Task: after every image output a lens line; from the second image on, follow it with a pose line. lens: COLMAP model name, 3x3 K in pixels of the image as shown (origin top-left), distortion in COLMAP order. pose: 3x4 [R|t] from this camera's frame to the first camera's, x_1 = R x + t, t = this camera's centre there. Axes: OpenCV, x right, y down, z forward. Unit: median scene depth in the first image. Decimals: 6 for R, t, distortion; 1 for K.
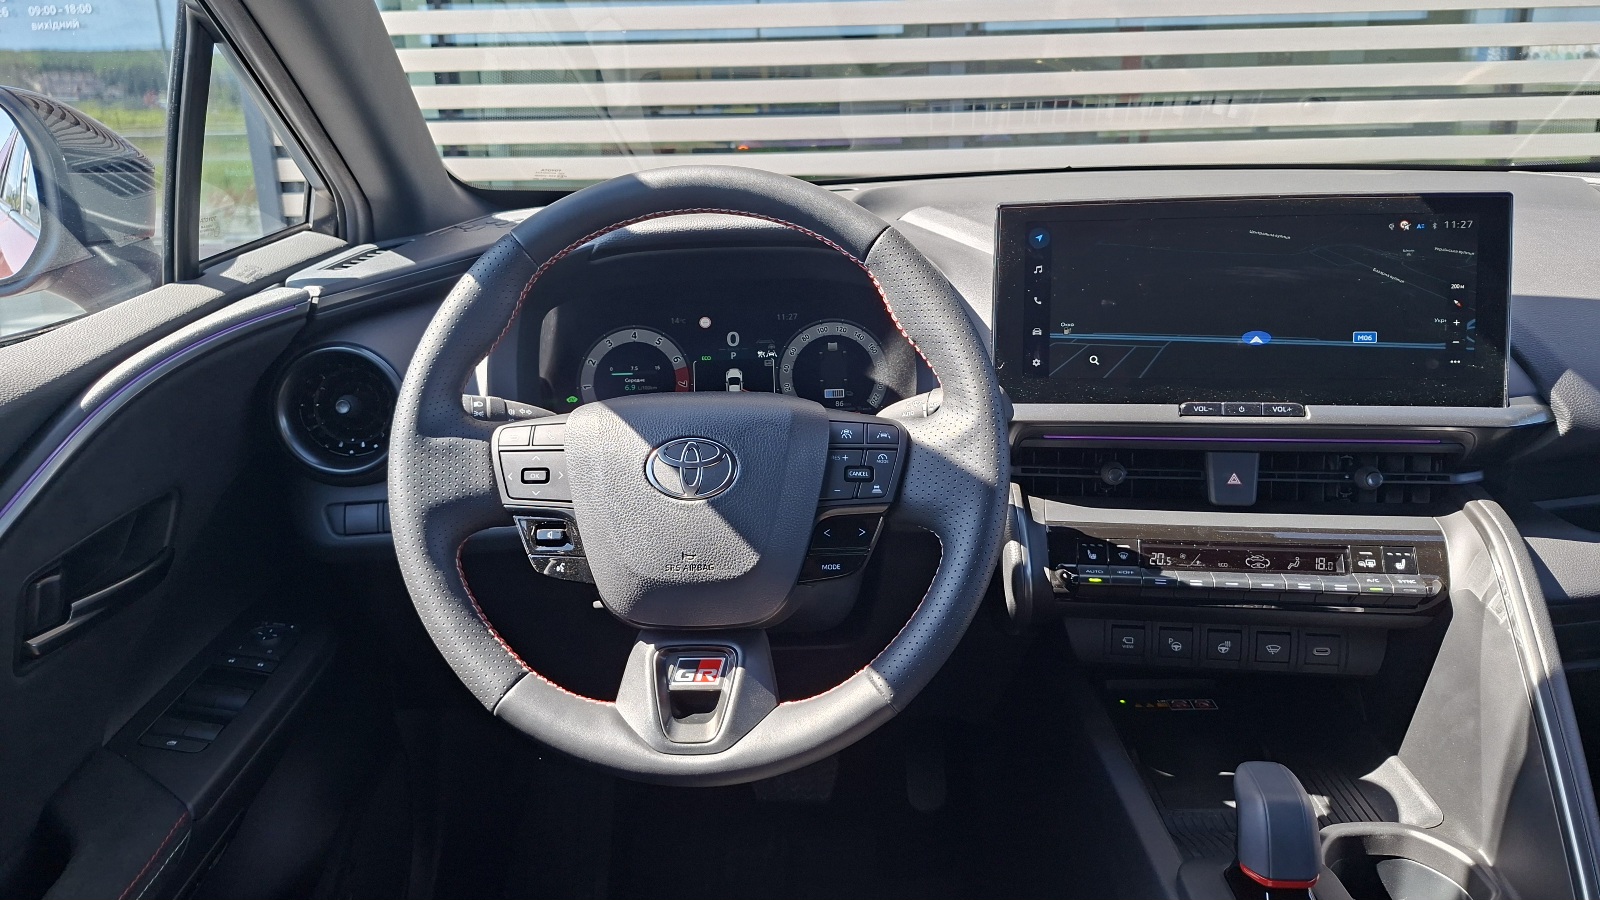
lens RADIAL K [[1160.9, 0, 796.3], [0, 1160.9, 441.6], [0, 0, 1]] dist [0.154220, -0.238059]
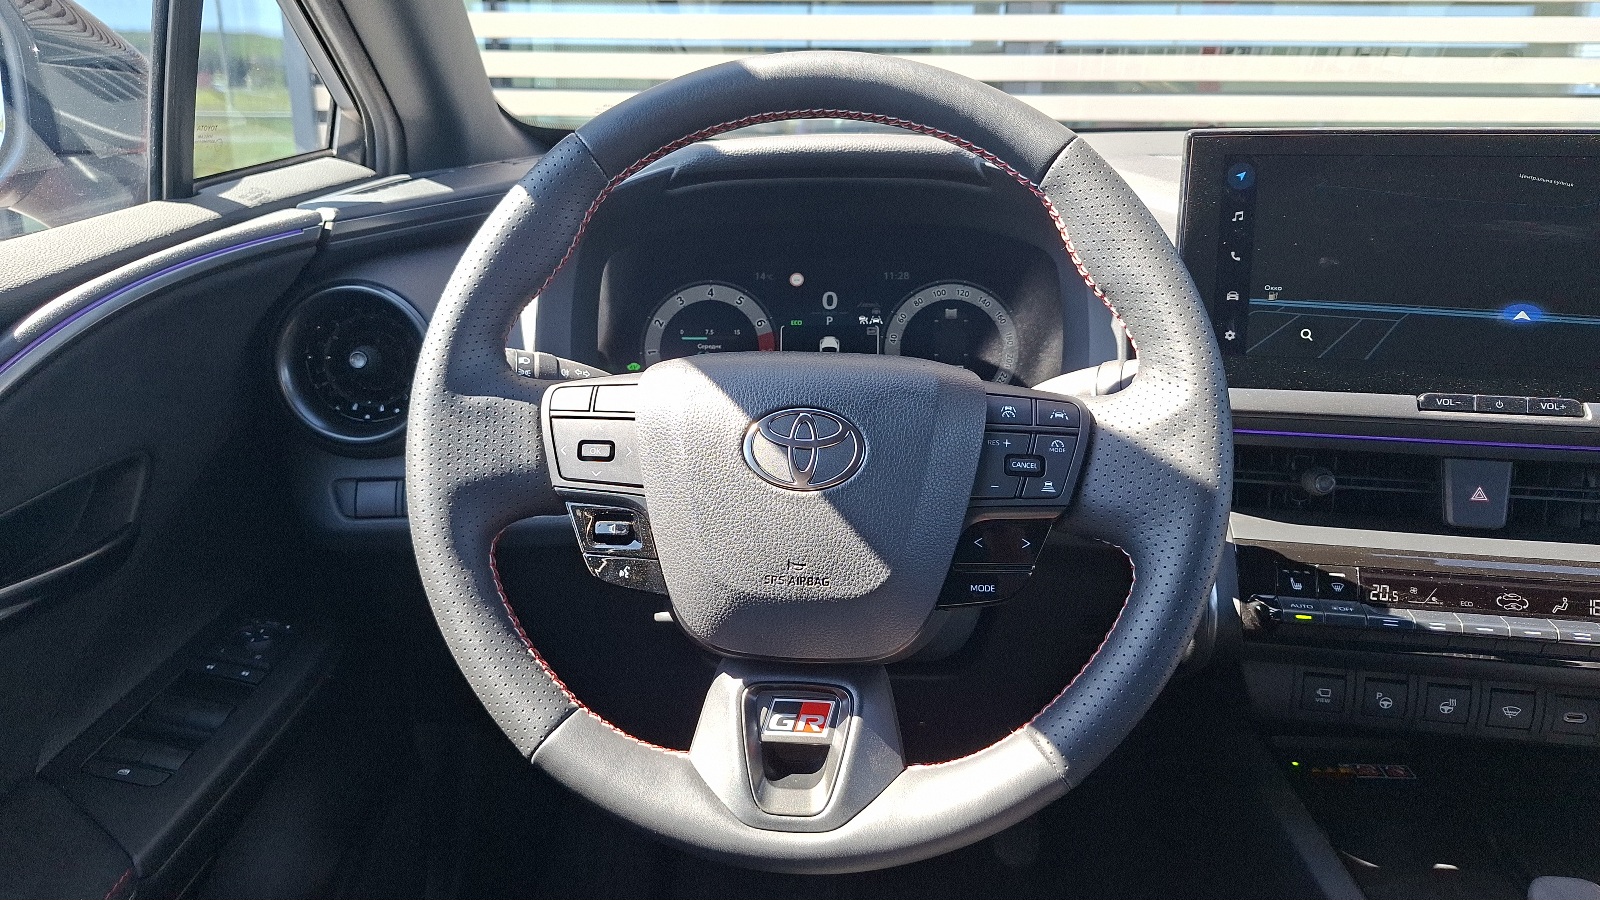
lens RADIAL K [[1160.9, 0, 796.3], [0, 1160.9, 441.6], [0, 0, 1]] dist [0.154220, -0.238059]
pose [[0.998837, 0.039505, -0.027656, -0.062399], [-0.039534, 0.999218, -0.000485, 0.016051], [0.027615, 0.001578, 0.999617, 0.210276]]
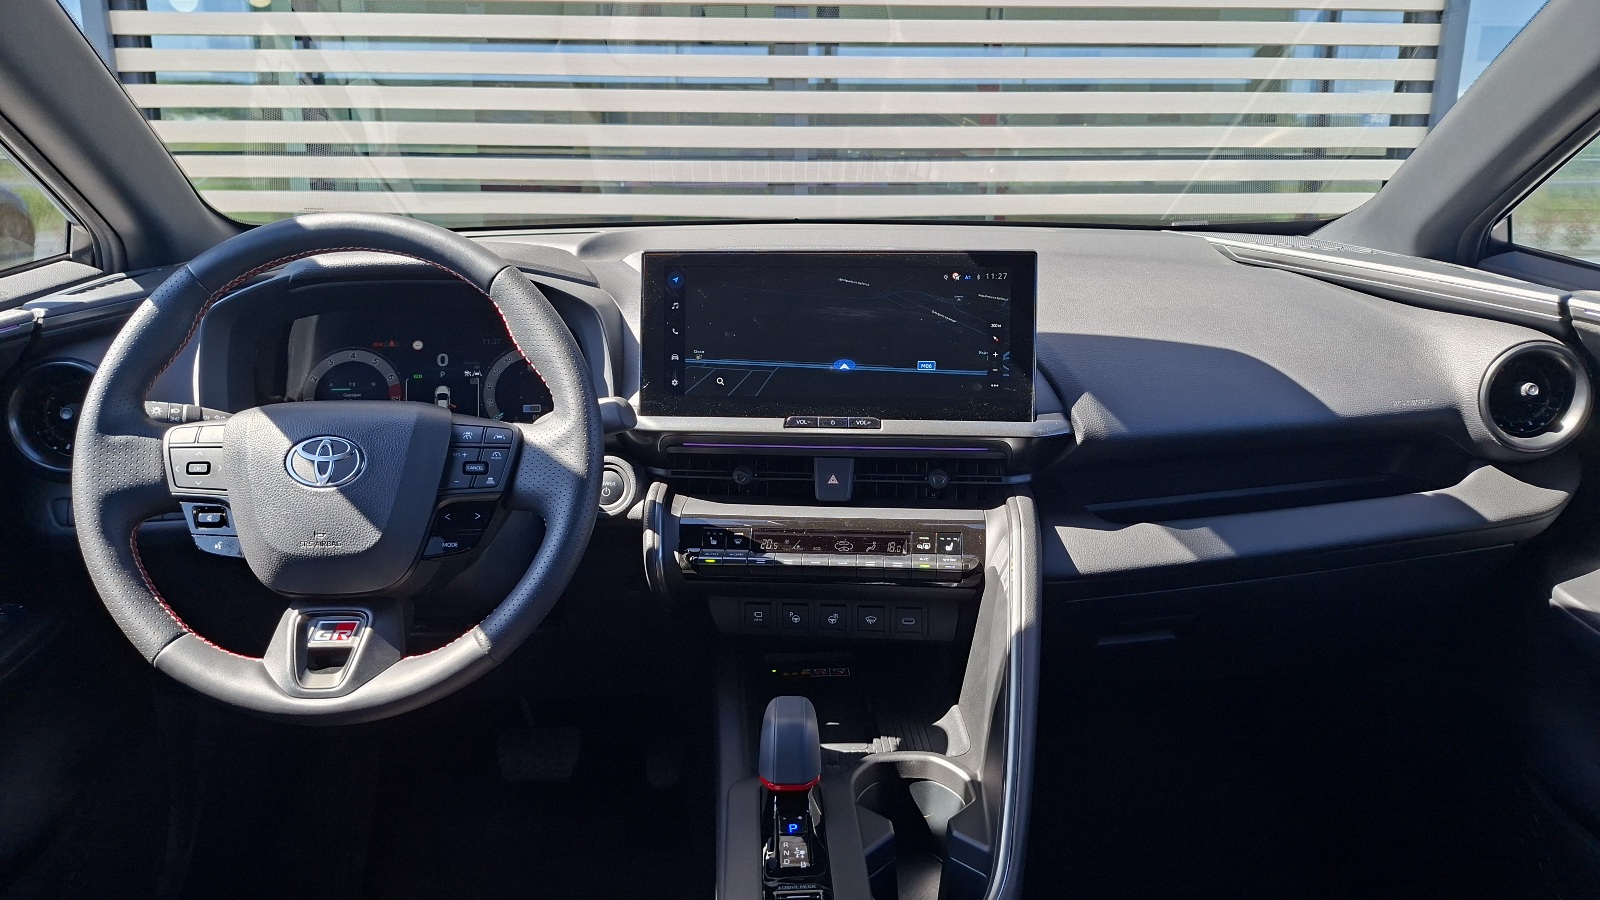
lens RADIAL K [[1160.9, 0, 796.3], [0, 1160.9, 441.6], [0, 0, 1]] dist [0.154220, -0.238059]
pose [[0.997834, 0.007993, 0.065299, 0.265156], [-0.006020, 0.999521, -0.030365, 0.030675], [-0.065510, 0.029906, 0.997404, -0.213500]]
